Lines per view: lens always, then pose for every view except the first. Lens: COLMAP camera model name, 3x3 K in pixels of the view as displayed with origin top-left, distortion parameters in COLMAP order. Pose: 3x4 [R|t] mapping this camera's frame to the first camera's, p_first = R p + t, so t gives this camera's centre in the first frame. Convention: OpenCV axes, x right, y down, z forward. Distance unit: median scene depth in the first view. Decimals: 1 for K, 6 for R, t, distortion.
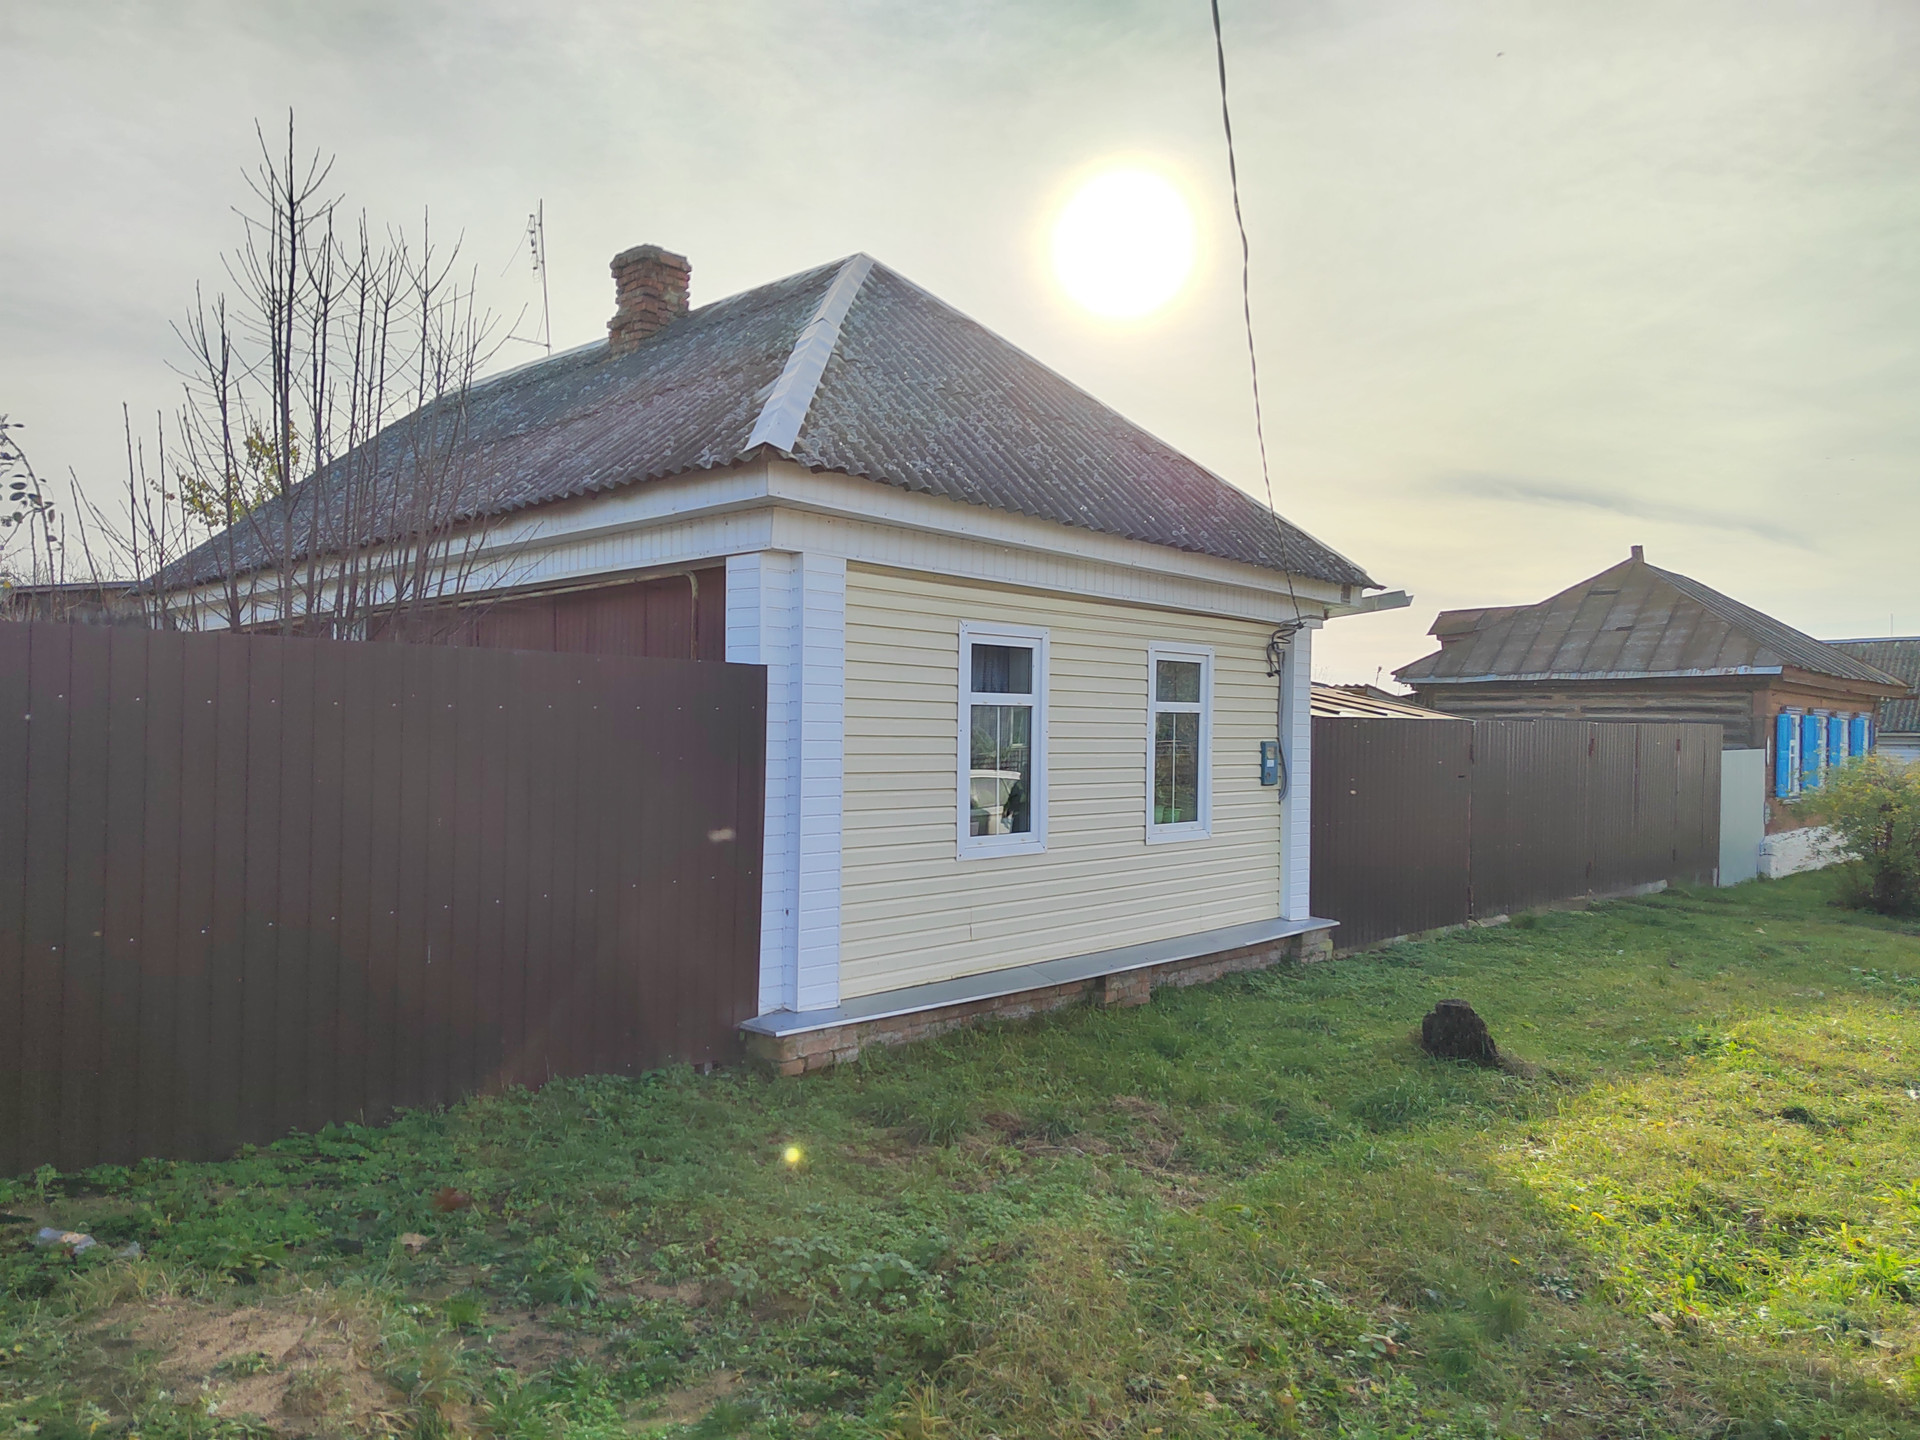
lens RADIAL K [[1286.7, 0, 946.1], [0, 1286.7, 717.2], [0, 0, 1]] dist [0.057966, -0.052848]
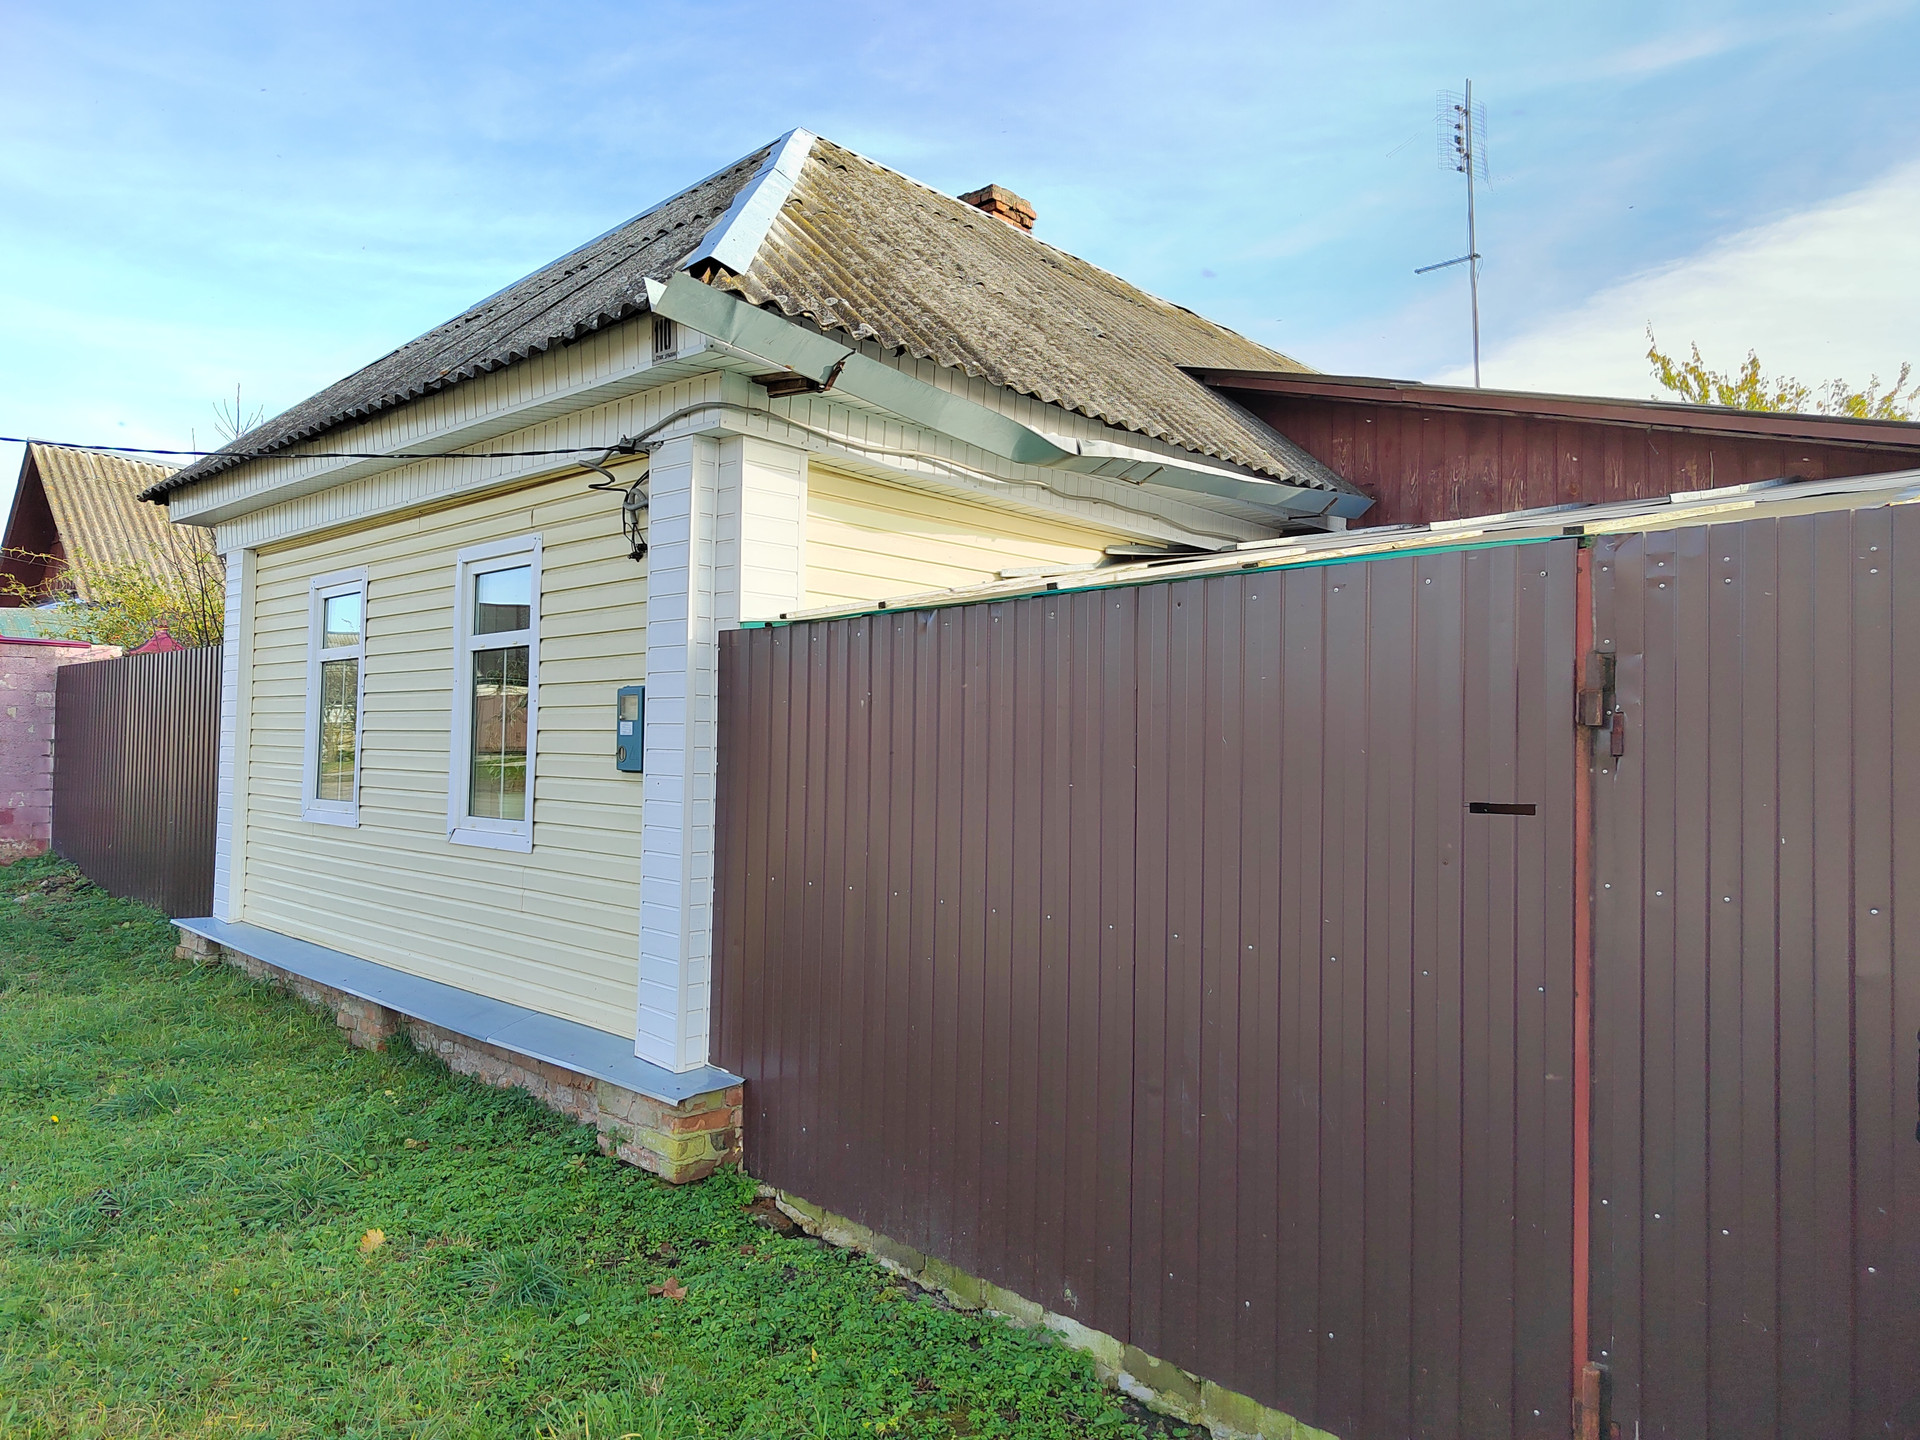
lens RADIAL K [[1286.7, 0, 946.1], [0, 1286.7, 717.2], [0, 0, 1]] dist [0.057966, -0.052848]
pose [[0.003894, -0.018456, -0.999822, 0.777744], [0.009101, 0.999789, -0.018420, 0.042643], [0.999951, -0.009028, 0.004061, 1.146303]]
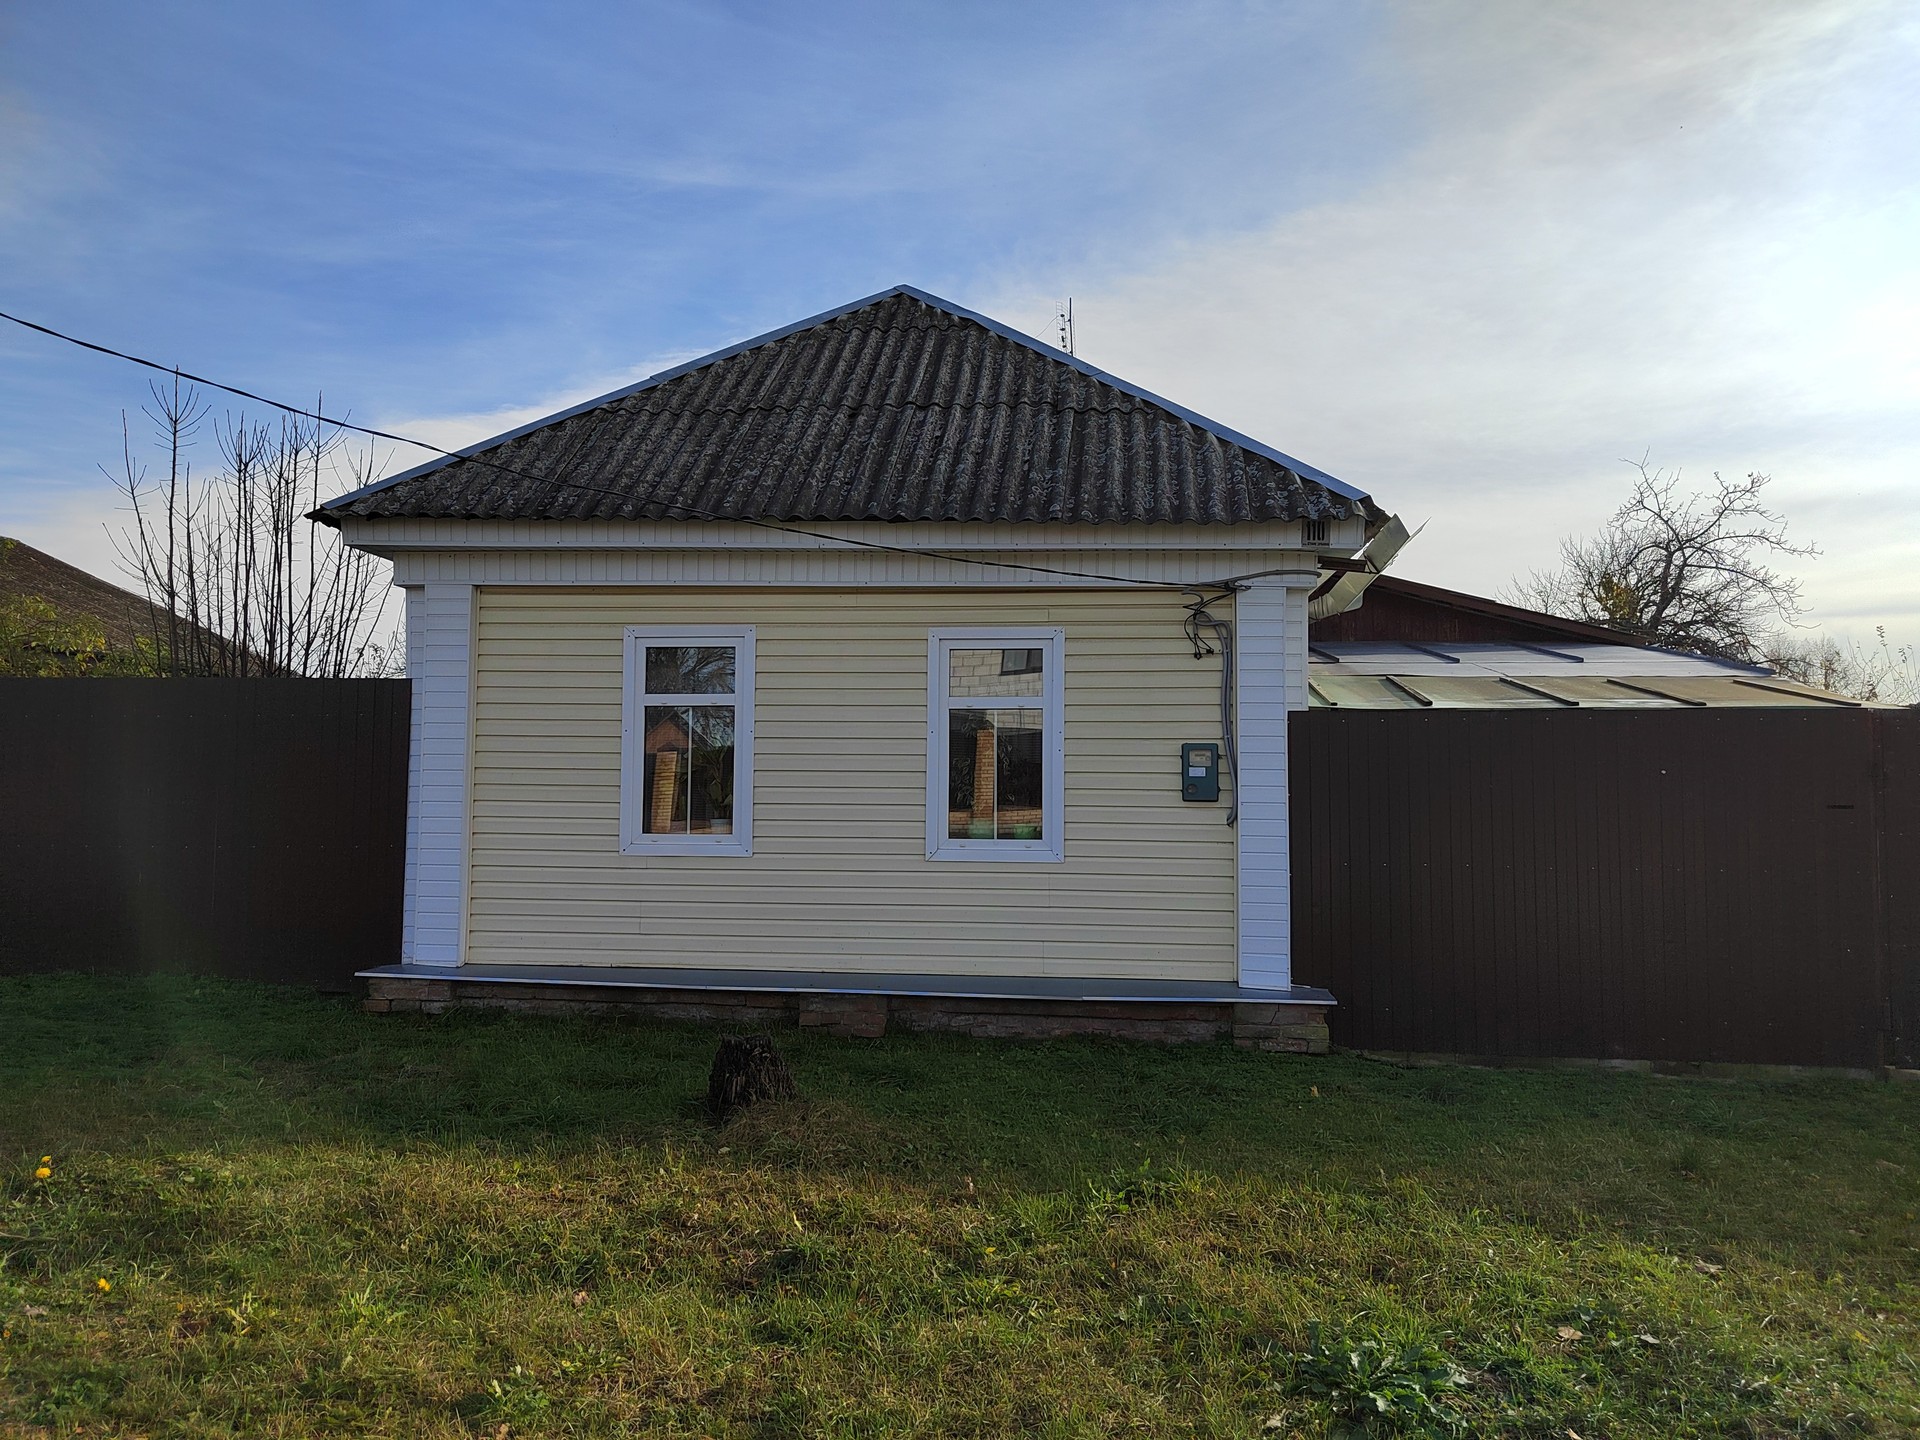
lens RADIAL K [[1286.7, 0, 946.1], [0, 1286.7, 717.2], [0, 0, 1]] dist [0.057966, -0.052848]
pose [[0.623691, -0.030551, -0.781074, 0.766647], [0.008285, 0.999438, -0.032477, 0.027405], [0.781627, 0.013785, 0.623593, 0.418770]]
